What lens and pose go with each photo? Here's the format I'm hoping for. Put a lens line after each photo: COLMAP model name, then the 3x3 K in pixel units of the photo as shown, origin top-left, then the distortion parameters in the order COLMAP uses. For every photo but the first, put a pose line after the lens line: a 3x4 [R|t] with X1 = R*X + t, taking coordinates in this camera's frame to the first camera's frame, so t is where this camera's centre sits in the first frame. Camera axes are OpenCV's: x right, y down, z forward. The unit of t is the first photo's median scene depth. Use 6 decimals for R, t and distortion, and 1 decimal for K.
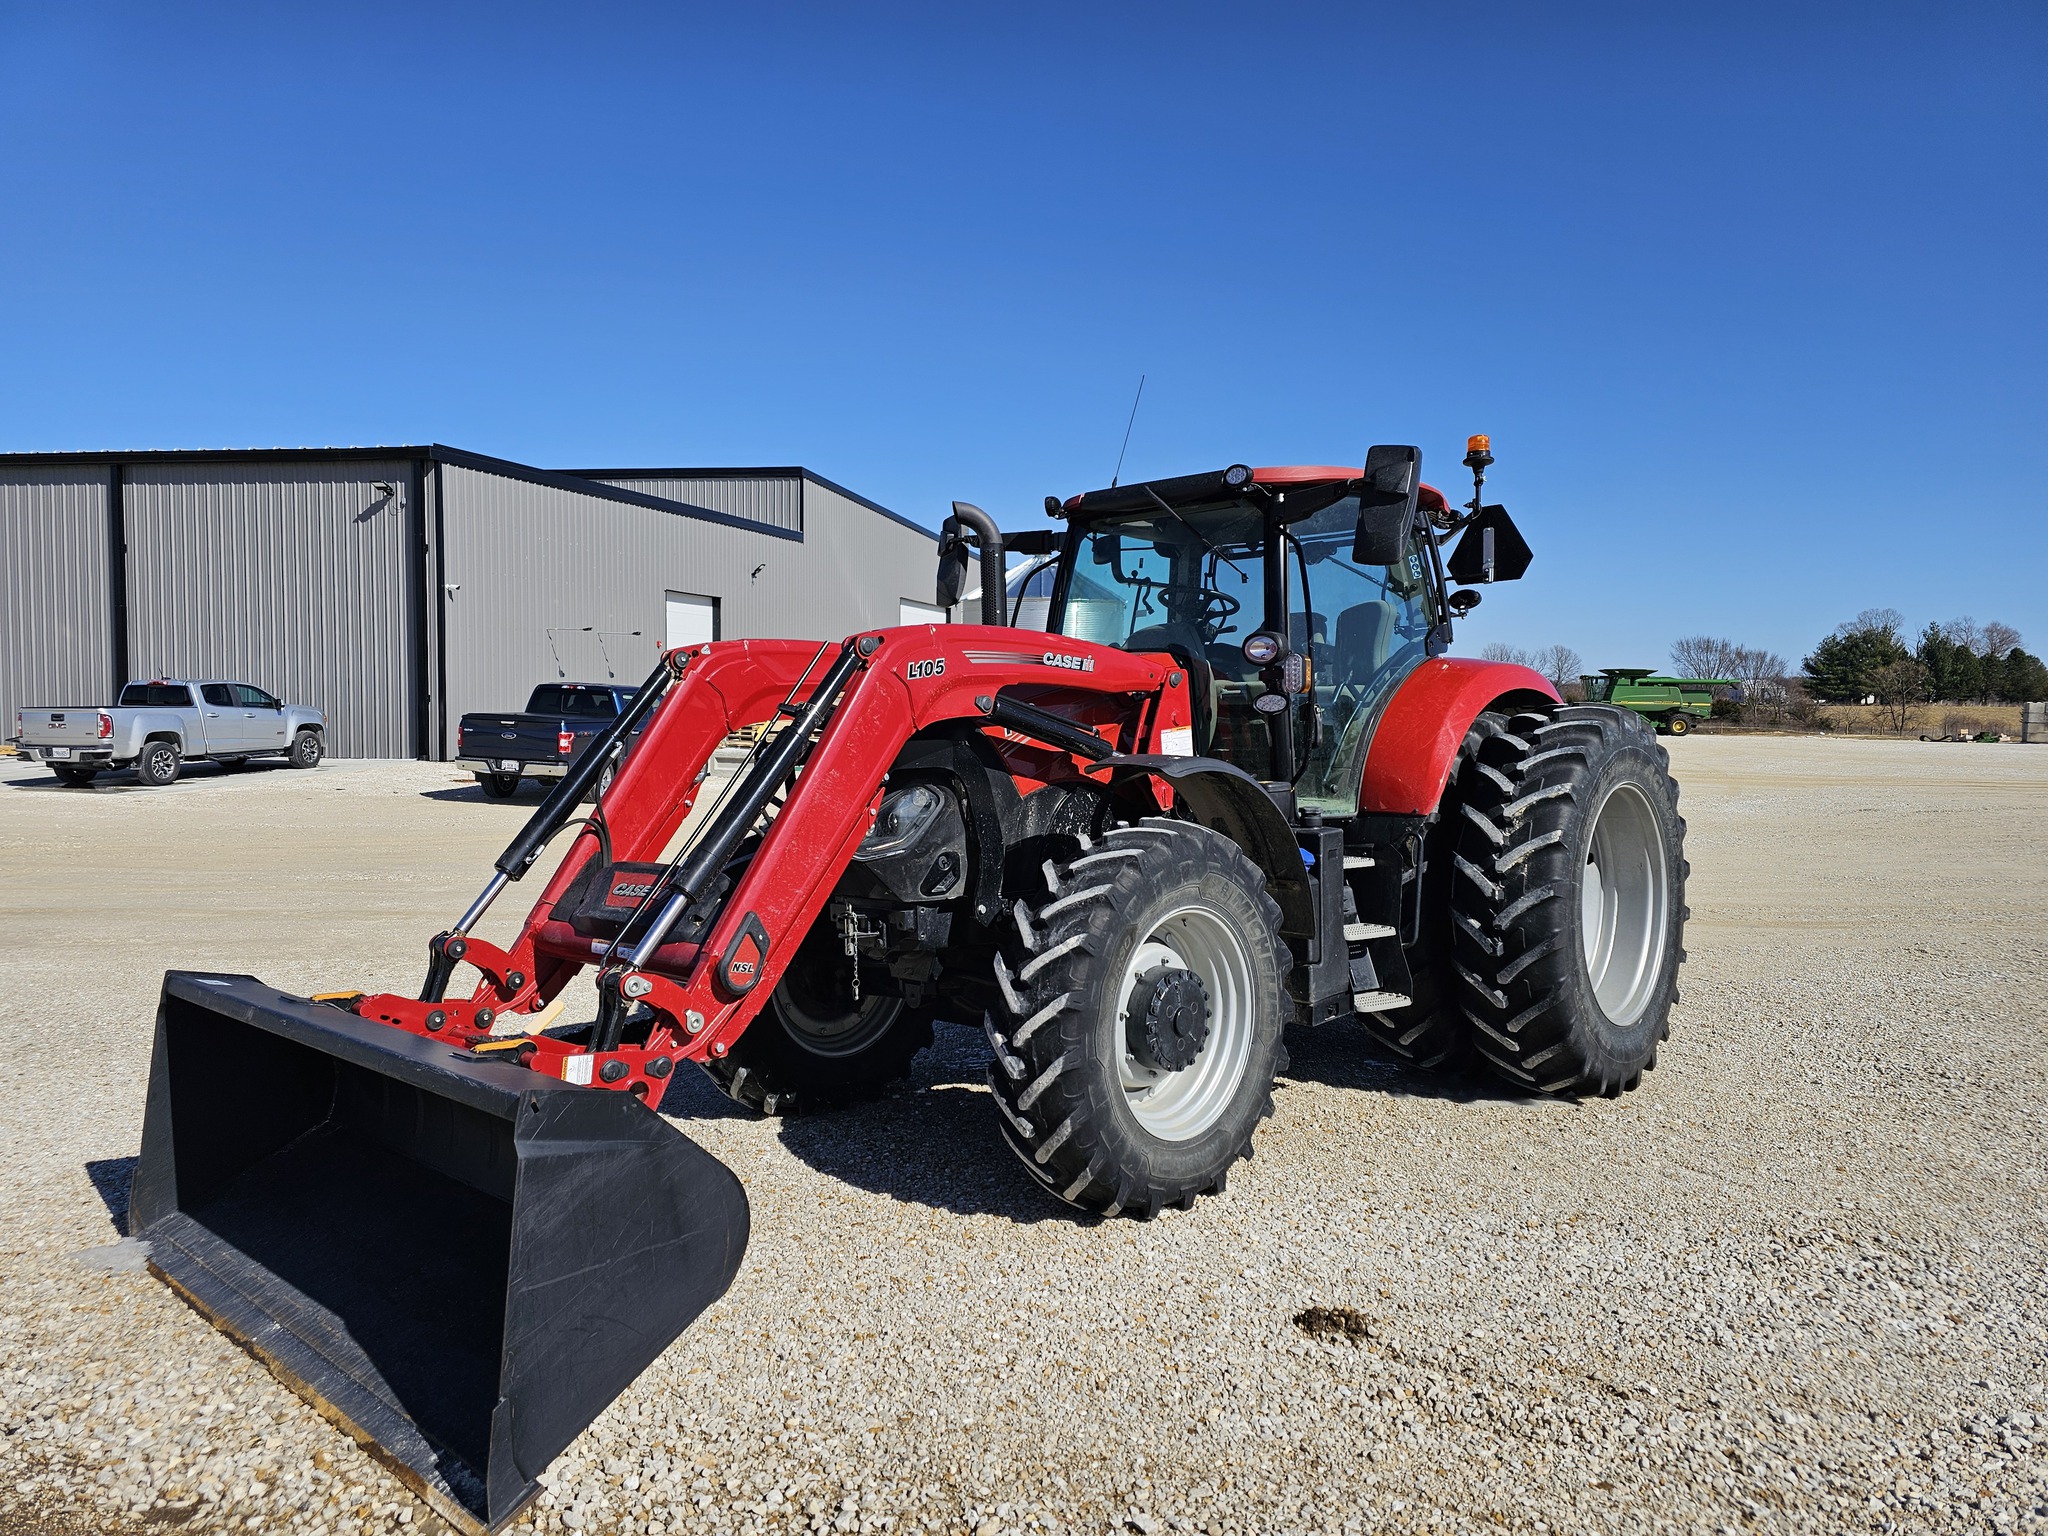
lens RADIAL K [[1384.6, 0, 1028.2], [0, 1384.6, 758.2], [0, 0, 1]] dist [0.101659, -0.110423]
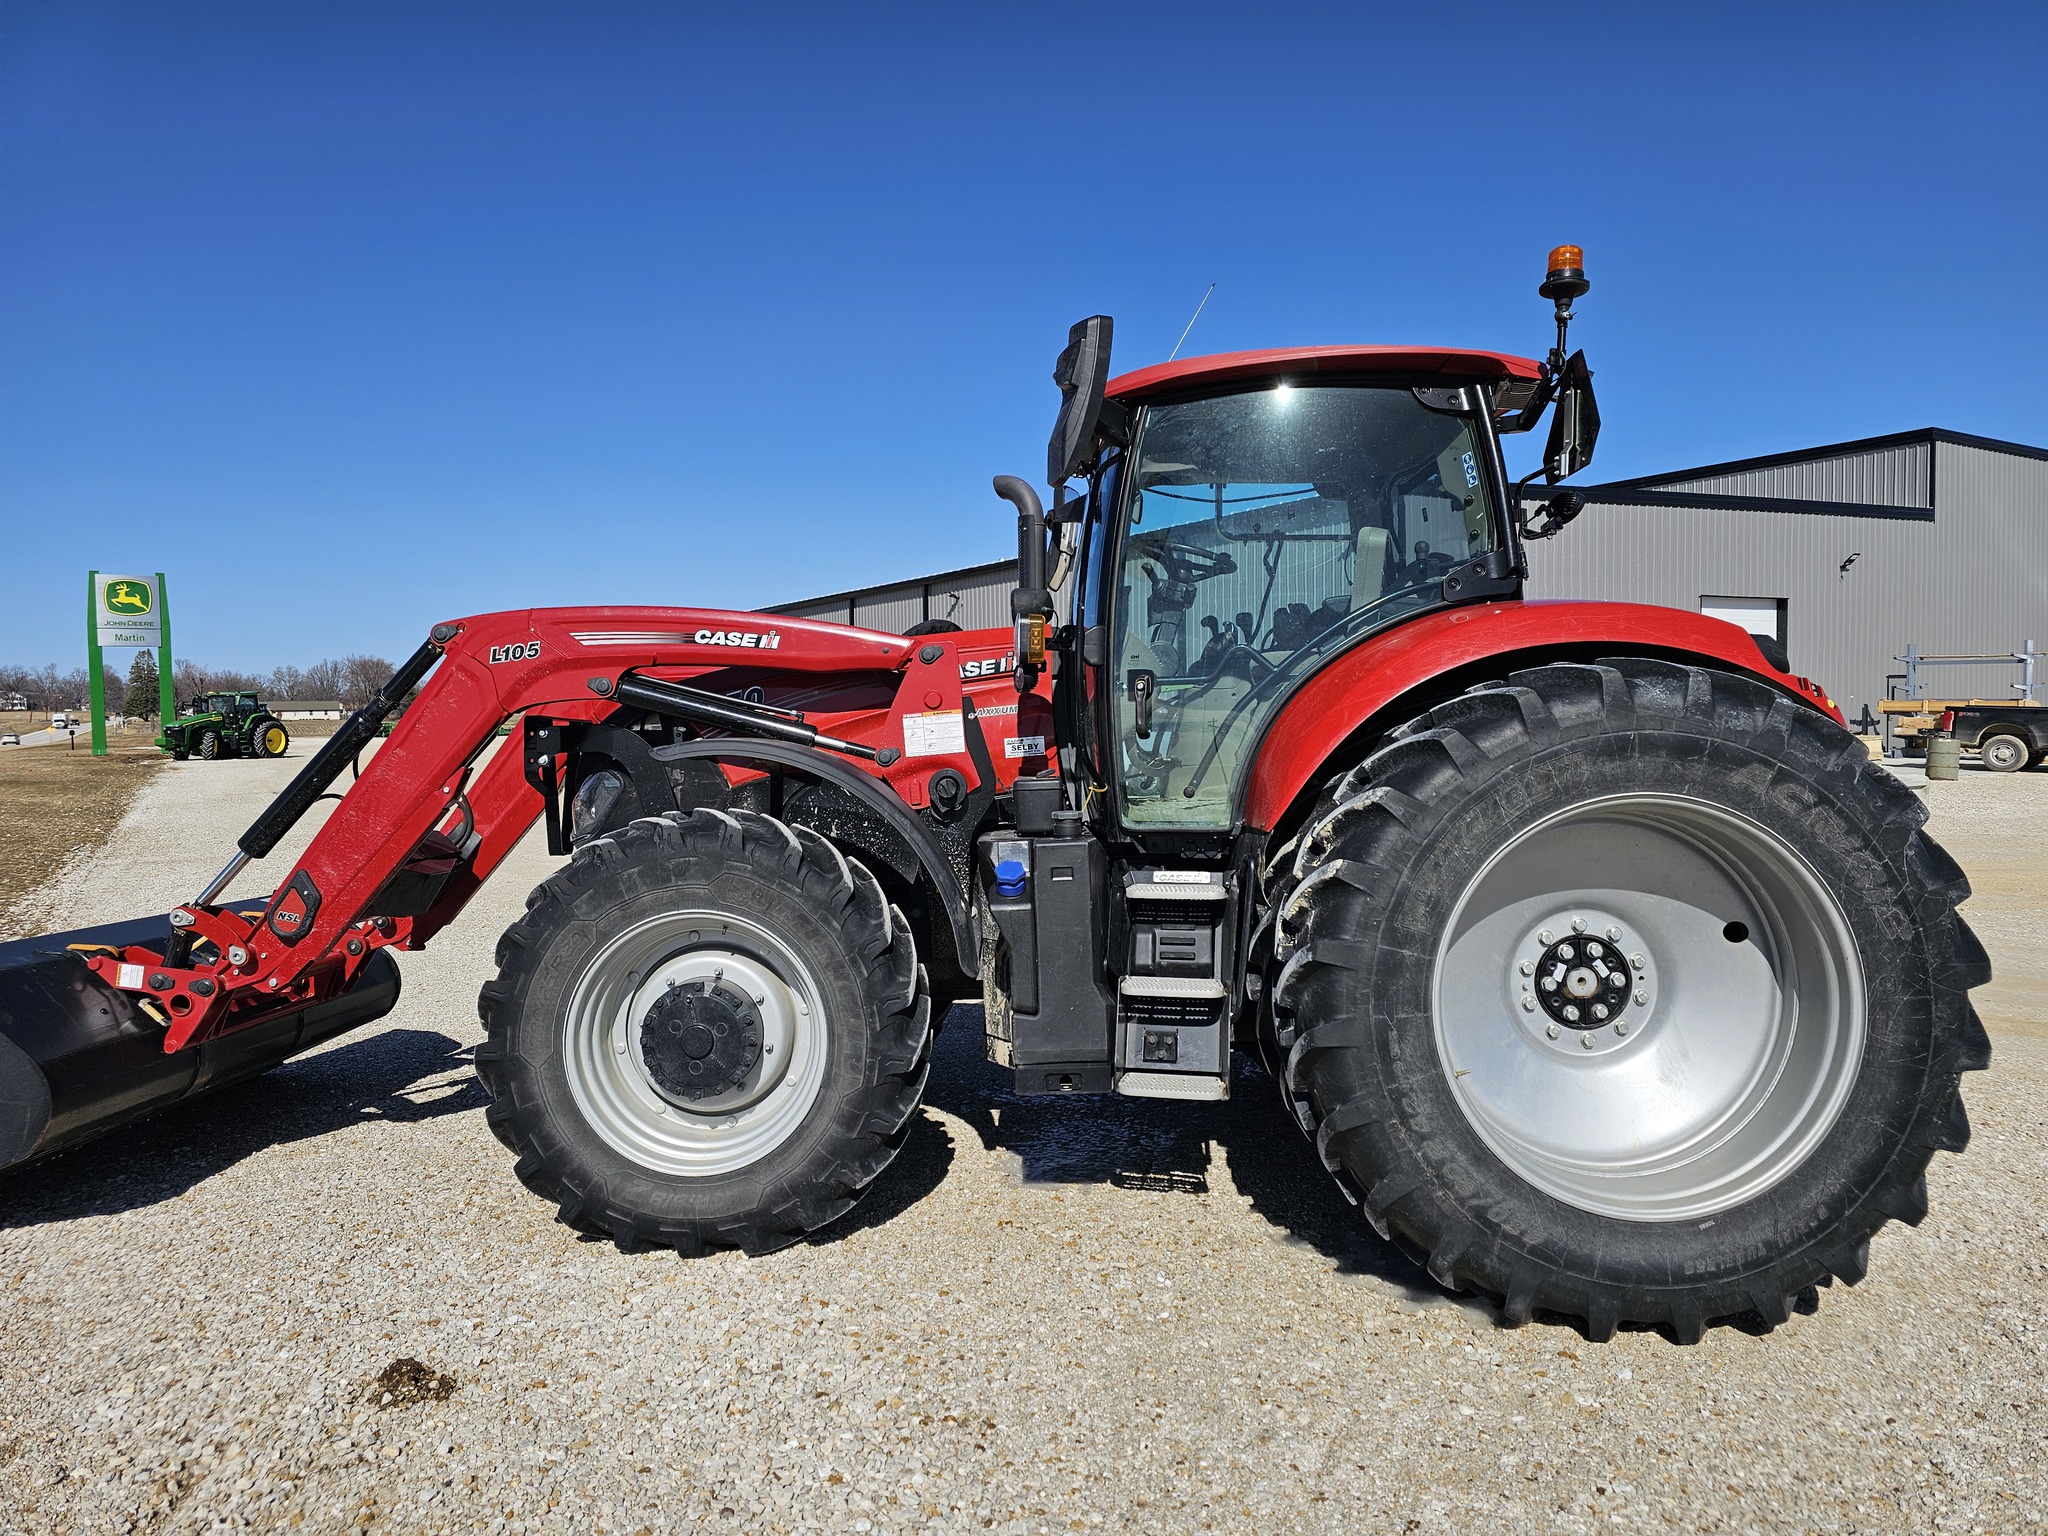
lens RADIAL K [[1406.6, 0, 1024.0], [0, 1406.6, 768.0], [0, 0, 1]] dist [0.059655, -0.060190]
pose [[0.664063, 0.007758, -0.747636, 0.859018], [-0.018707, 0.999806, -0.006241, 0.017833], [0.747443, 0.018130, 0.664079, 0.529797]]
